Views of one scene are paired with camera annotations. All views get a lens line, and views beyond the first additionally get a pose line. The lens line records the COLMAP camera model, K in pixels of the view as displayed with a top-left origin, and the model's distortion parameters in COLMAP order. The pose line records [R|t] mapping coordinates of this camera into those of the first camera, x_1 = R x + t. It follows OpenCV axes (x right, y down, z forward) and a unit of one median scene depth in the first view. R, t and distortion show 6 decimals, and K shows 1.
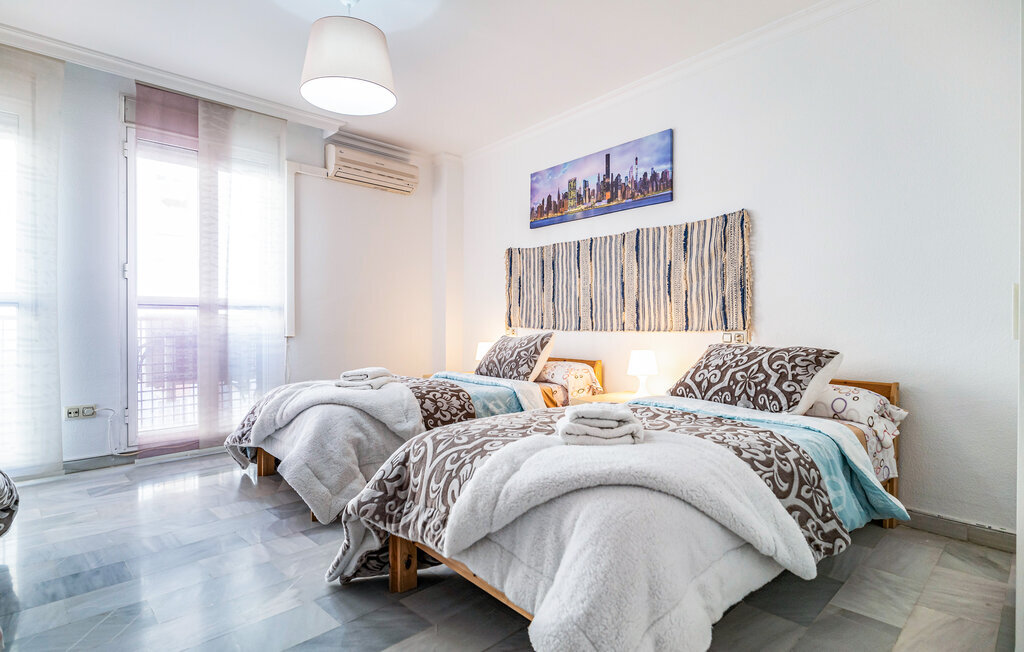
lens RADIAL K [[539.4, 0, 511.0], [0, 539.4, 323.5], [0, 0, 1]] dist [-0.003356, -0.000428]
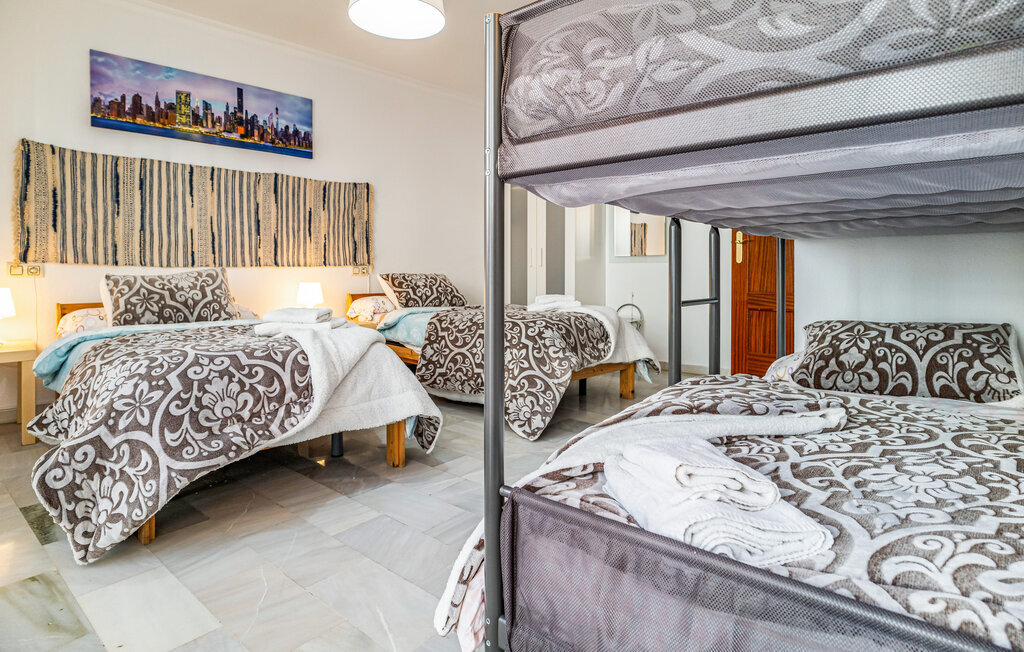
lens RADIAL K [[574.2, 0, 512.3], [0, 574.2, 268.0], [0, 0, 1]] dist [-0.002904, -0.000676]
pose [[-0.122719, 0.001591, 0.992440, -0.985043], [0.003075, 0.999995, -0.001223, 0.019857], [-0.992437, 0.002902, -0.122723, 0.673617]]
